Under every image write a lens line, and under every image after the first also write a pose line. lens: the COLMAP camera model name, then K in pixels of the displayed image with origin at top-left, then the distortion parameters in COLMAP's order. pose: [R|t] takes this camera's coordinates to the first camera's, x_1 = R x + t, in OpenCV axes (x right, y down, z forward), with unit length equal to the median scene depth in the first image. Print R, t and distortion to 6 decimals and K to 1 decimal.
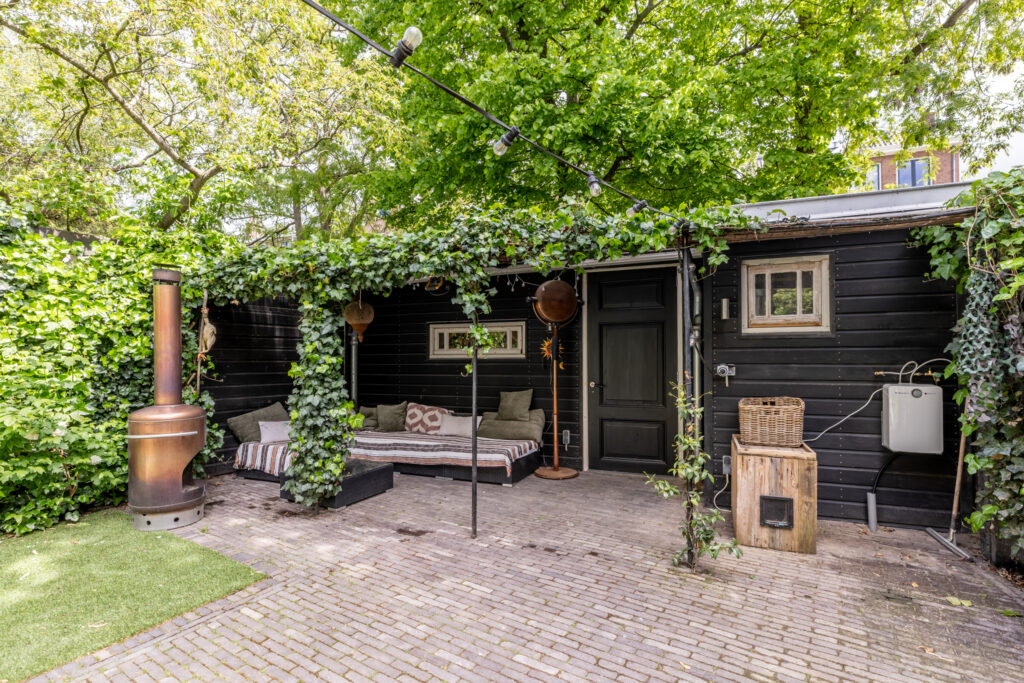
lens RADIAL K [[481.7, 0, 527.5], [0, 481.7, 342.9], [0, 0, 1]] dist [0.000363, 0.000033]
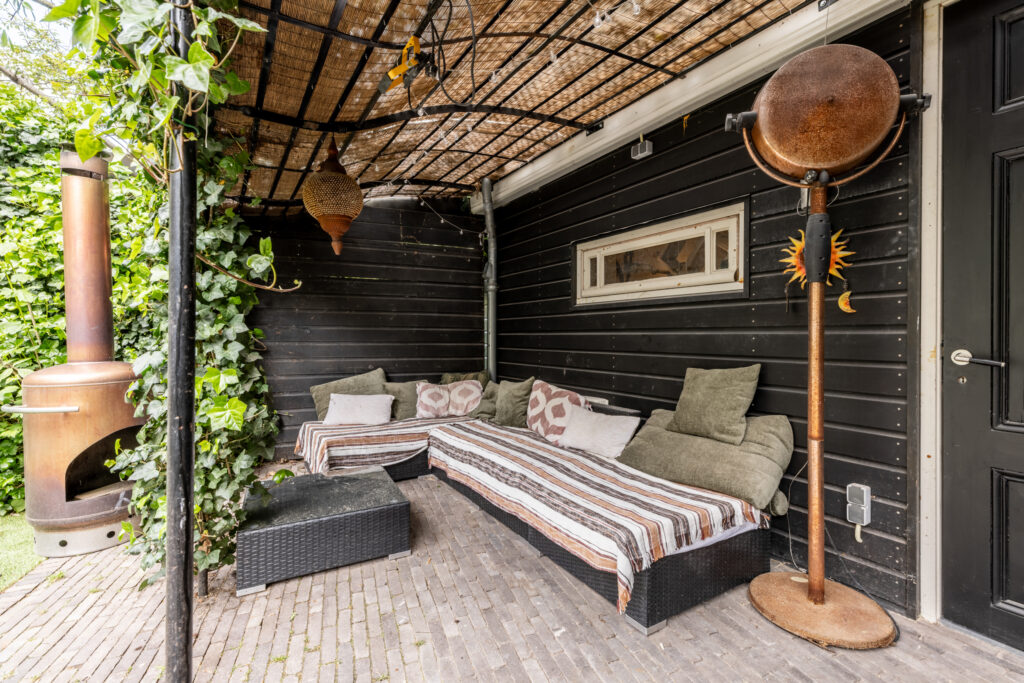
lens RADIAL K [[486.4, 0, 512.7], [0, 486.4, 334.2], [0, 0, 1]] dist [0.008440, 0.000227]
pose [[0.814658, 0.005203, -0.579919, 0.079796], [0.014886, 0.999443, 0.029877, 0.055944], [0.579751, -0.032972, 0.814126, 0.554803]]
